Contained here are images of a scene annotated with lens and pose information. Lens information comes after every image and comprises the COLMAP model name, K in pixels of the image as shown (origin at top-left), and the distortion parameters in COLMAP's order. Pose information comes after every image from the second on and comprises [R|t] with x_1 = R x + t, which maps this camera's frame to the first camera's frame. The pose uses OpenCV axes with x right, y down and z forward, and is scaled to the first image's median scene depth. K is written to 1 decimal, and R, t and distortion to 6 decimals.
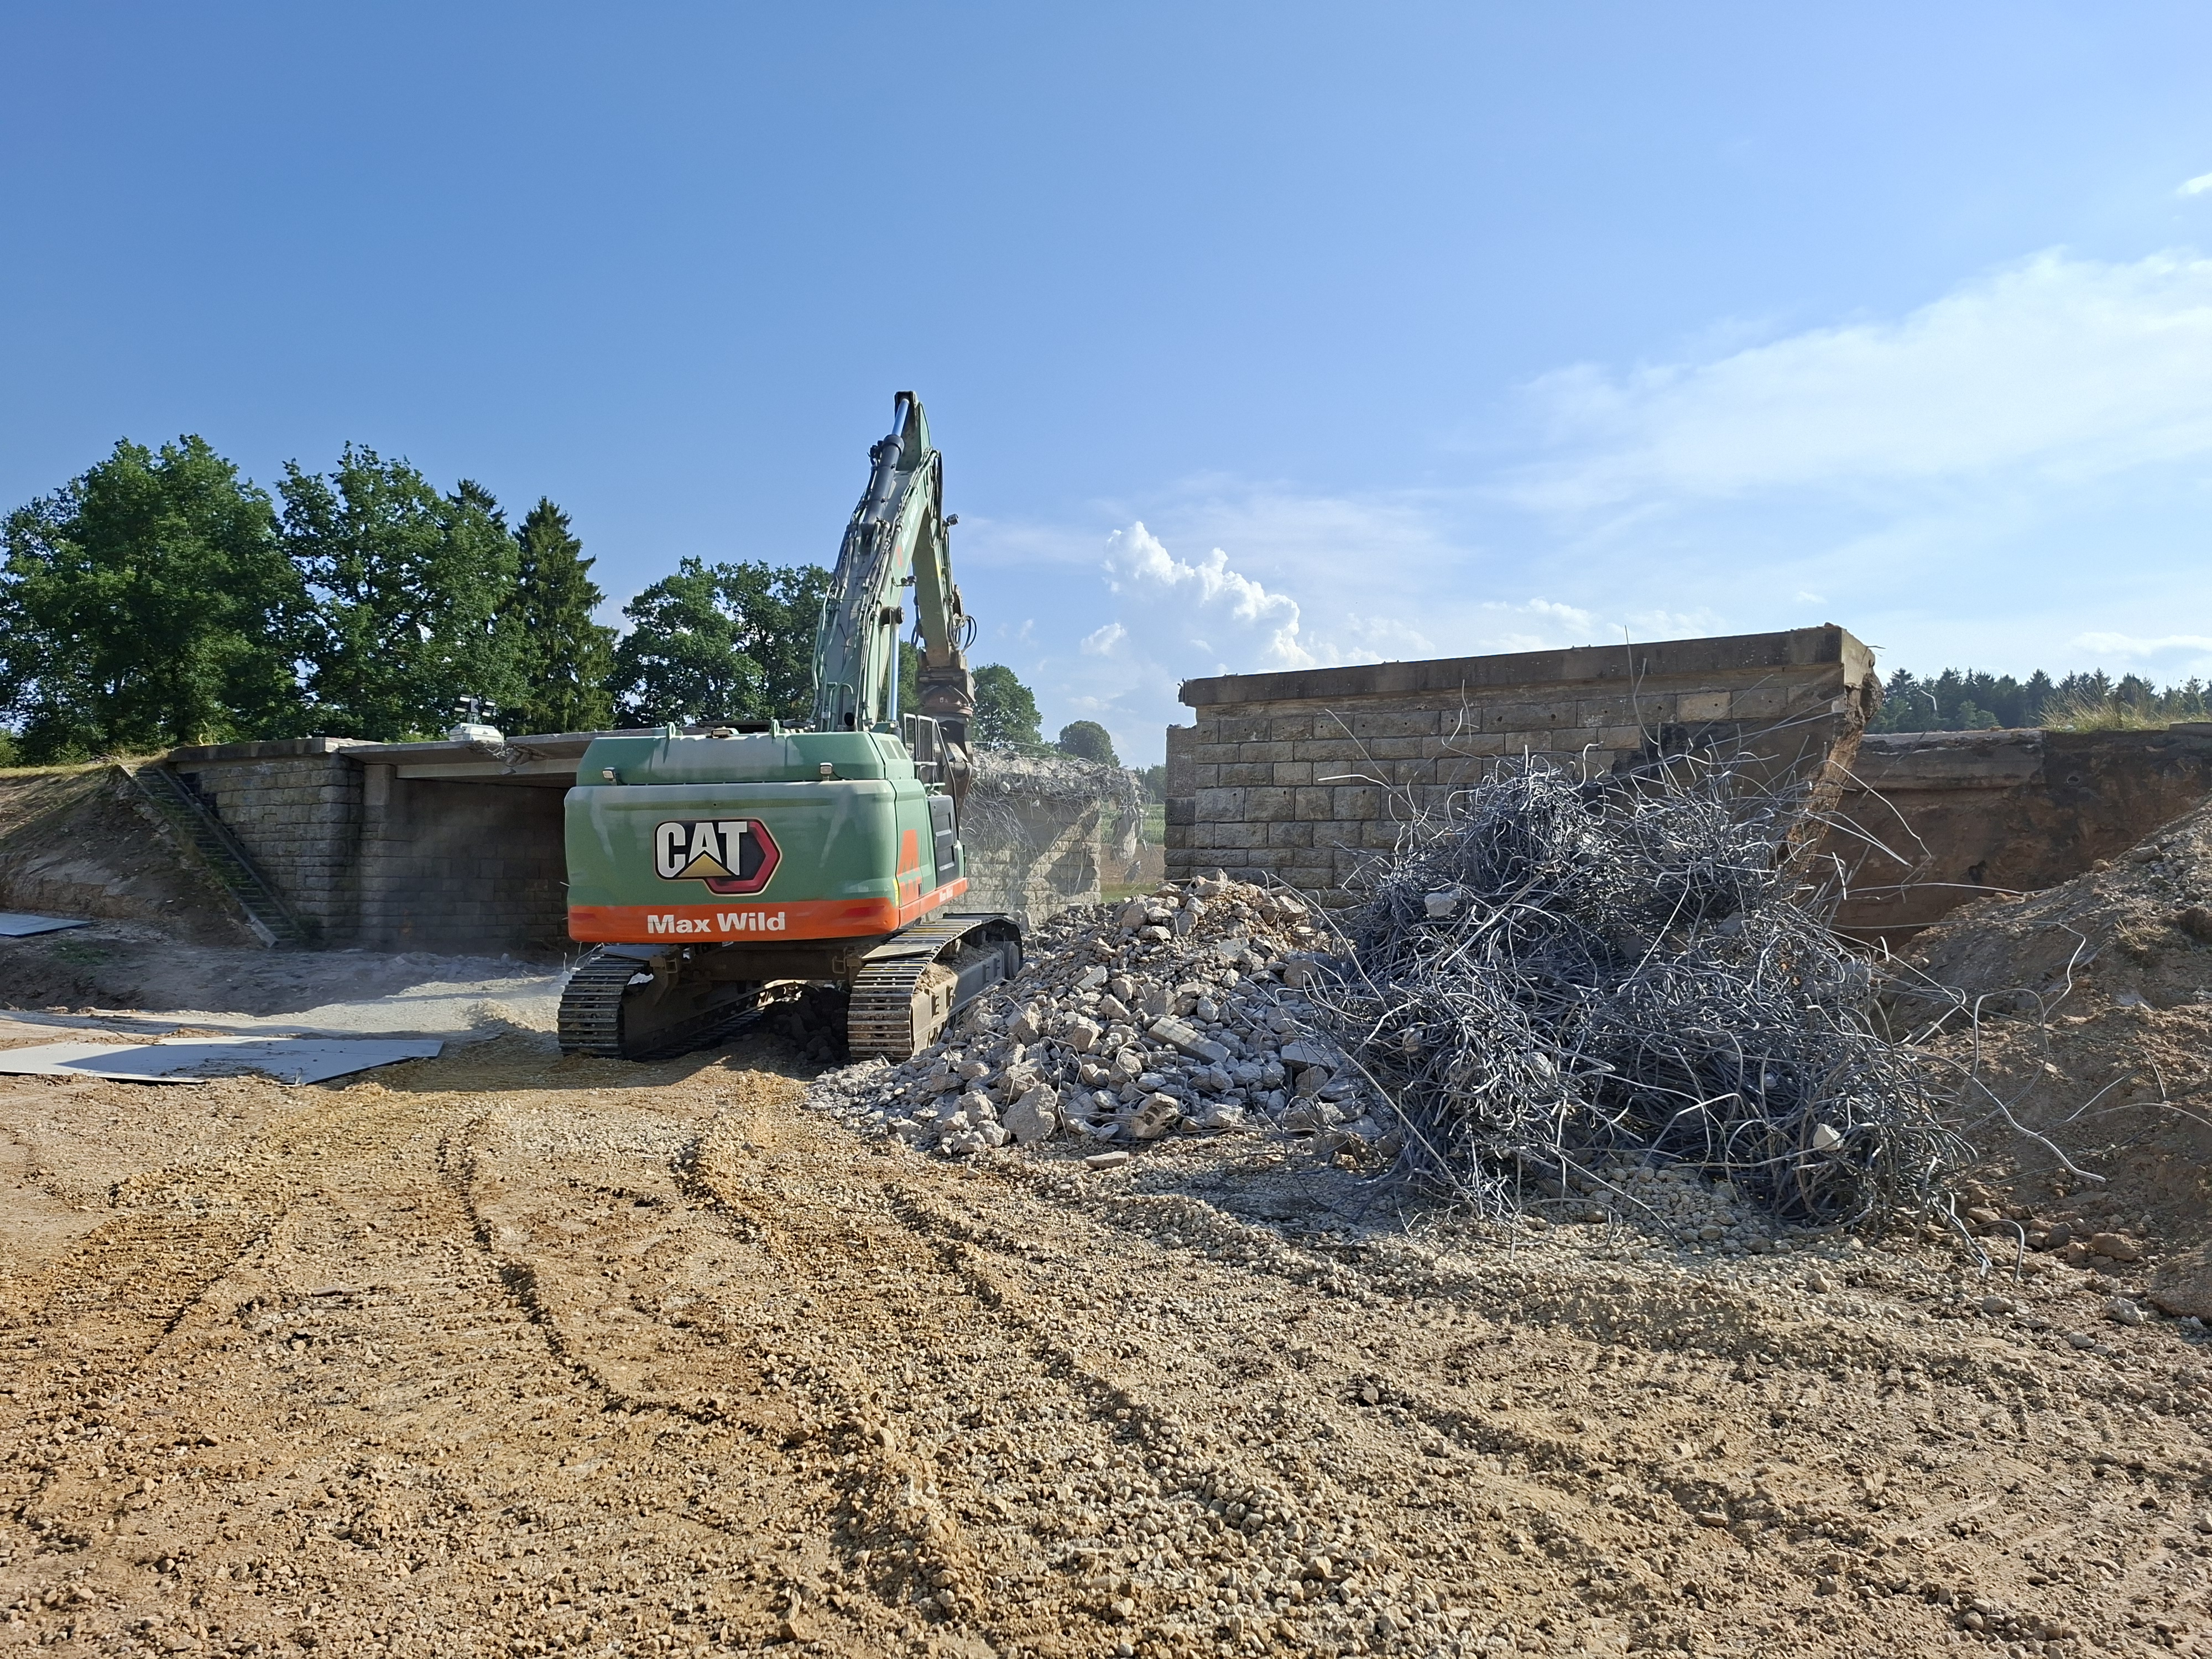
lens RADIAL K [[1508.6, 0, 1113.8], [0, 1508.6, 828.3], [0, 0, 1]] dist [0.085751, -0.088843]
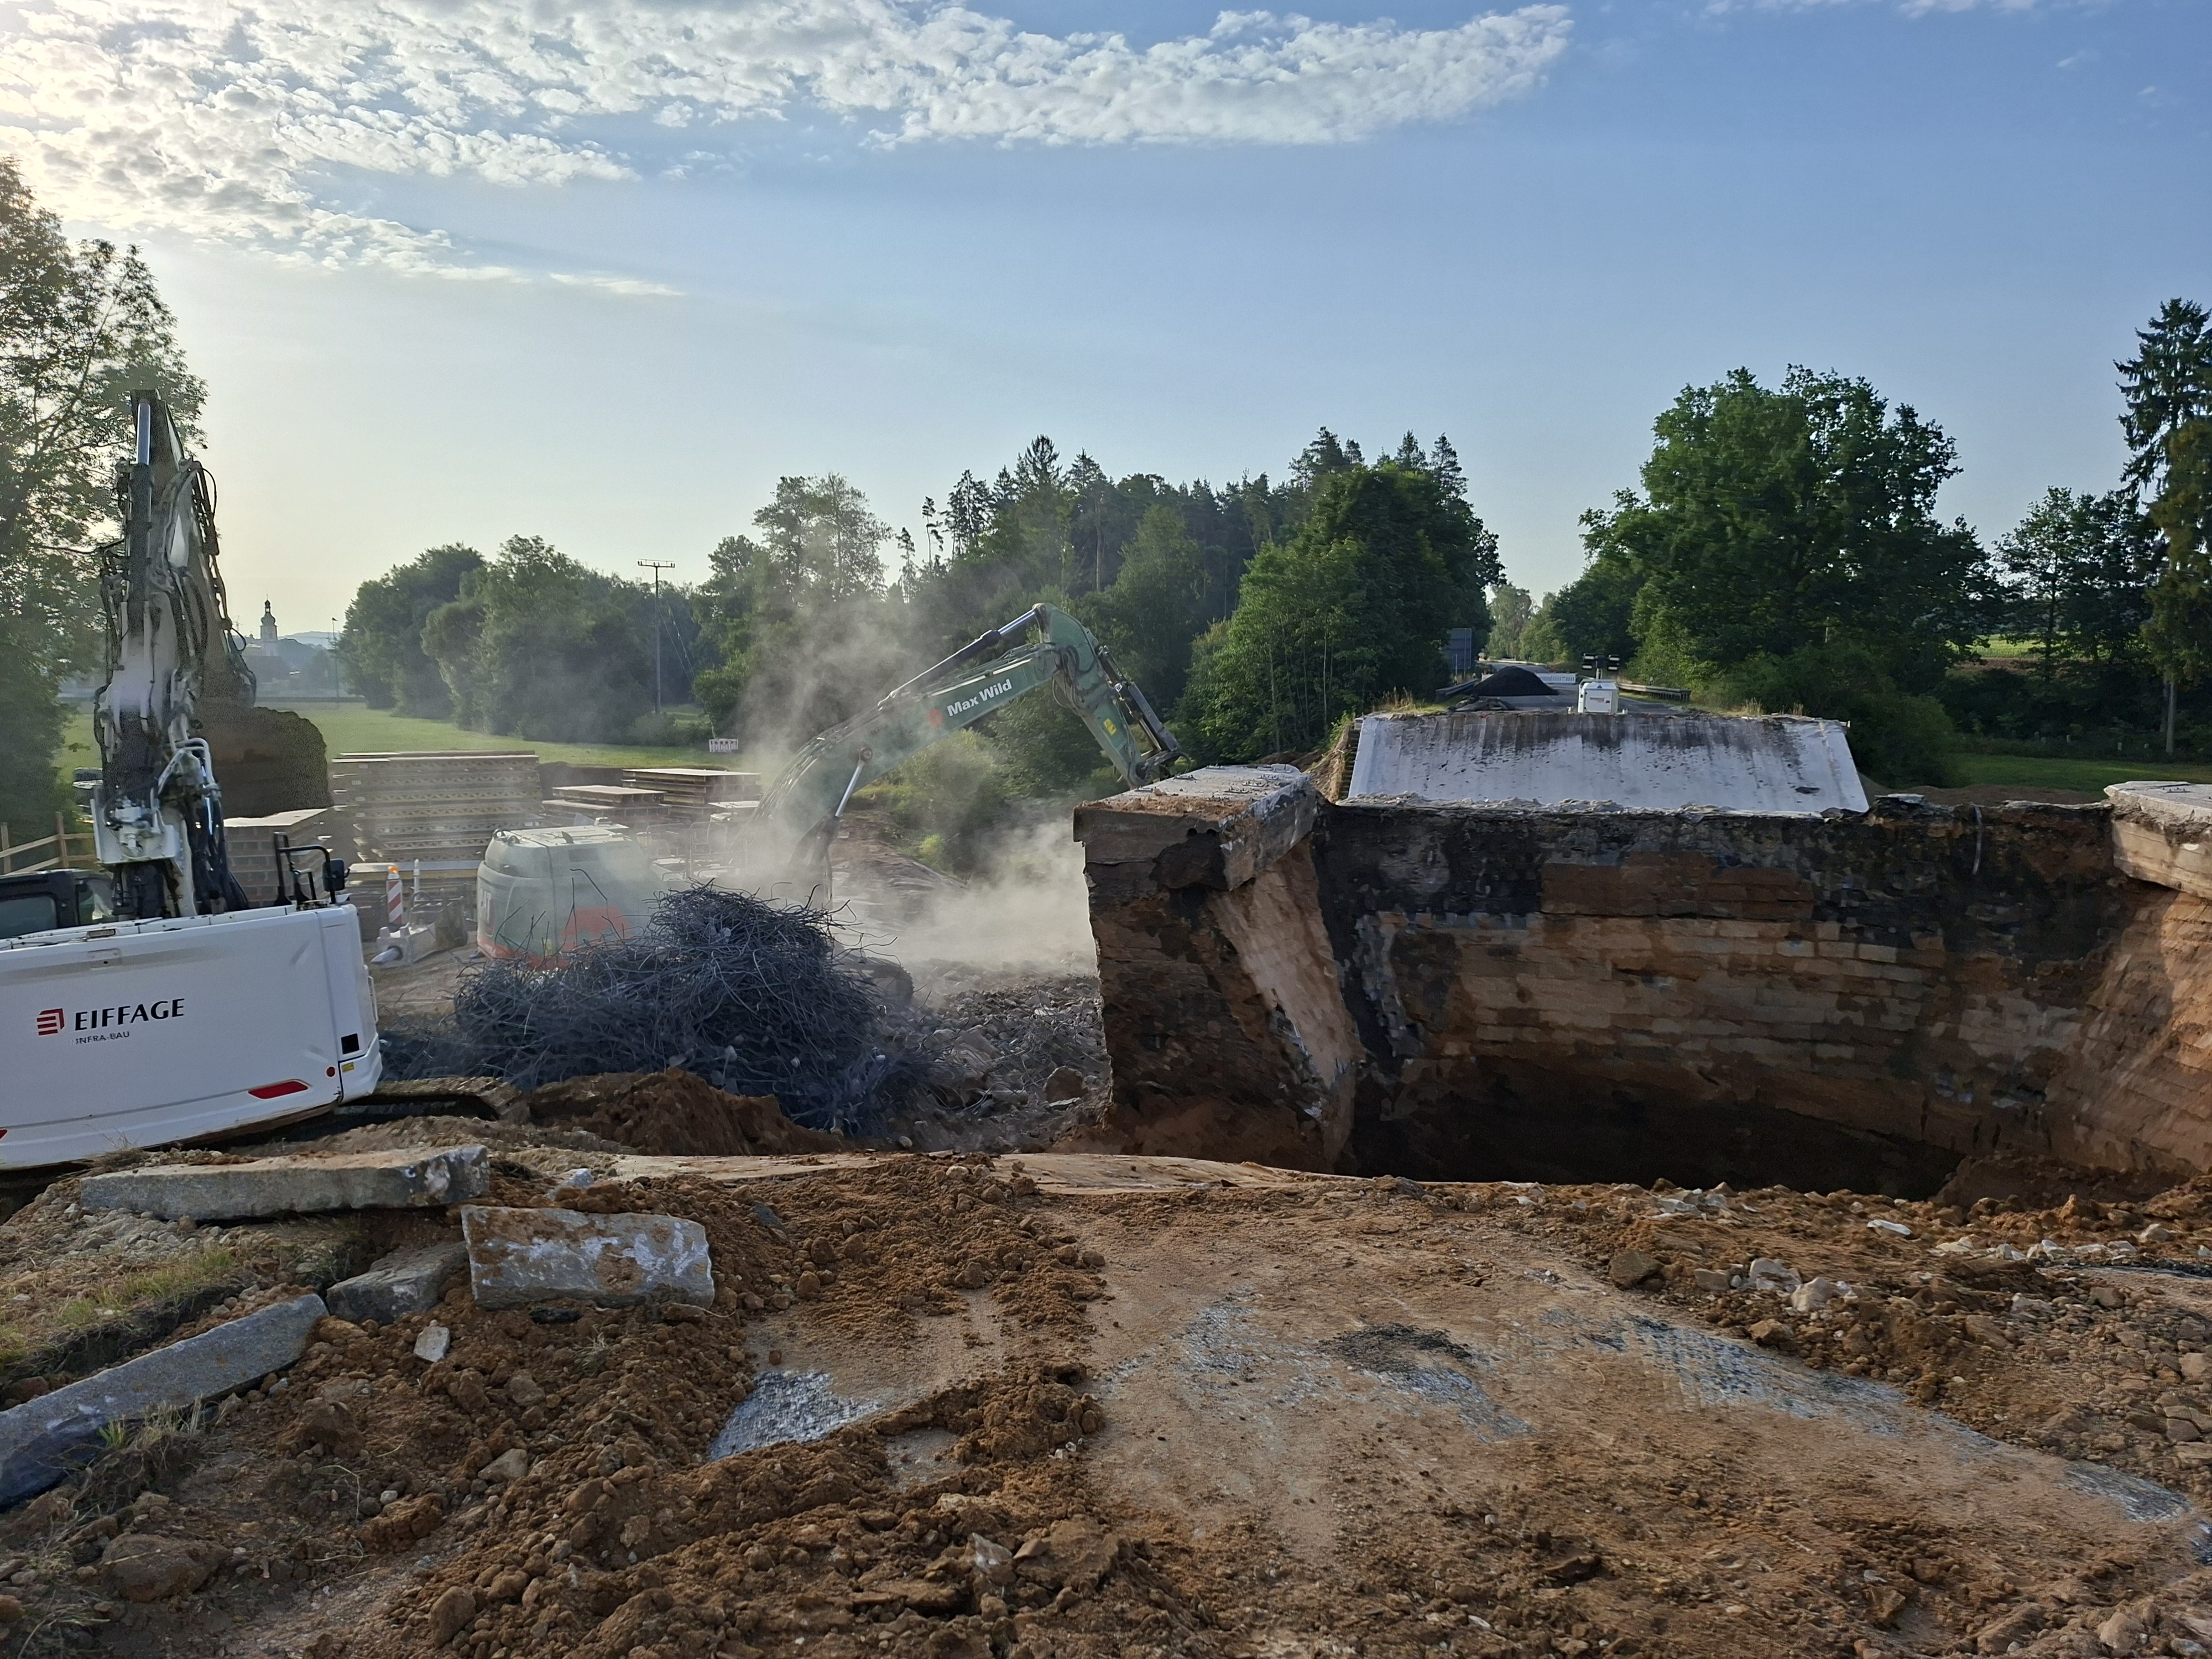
lens RADIAL K [[1508.6, 0, 1091.9], [0, 1508.6, 841.7], [0, 0, 1]] dist [0.085751, -0.088843]
pose [[0.386857, 0.083186, -0.918380, 0.265904], [0.025933, 0.994547, 0.101009, -0.039854], [0.921775, -0.062892, 0.382590, 0.124796]]
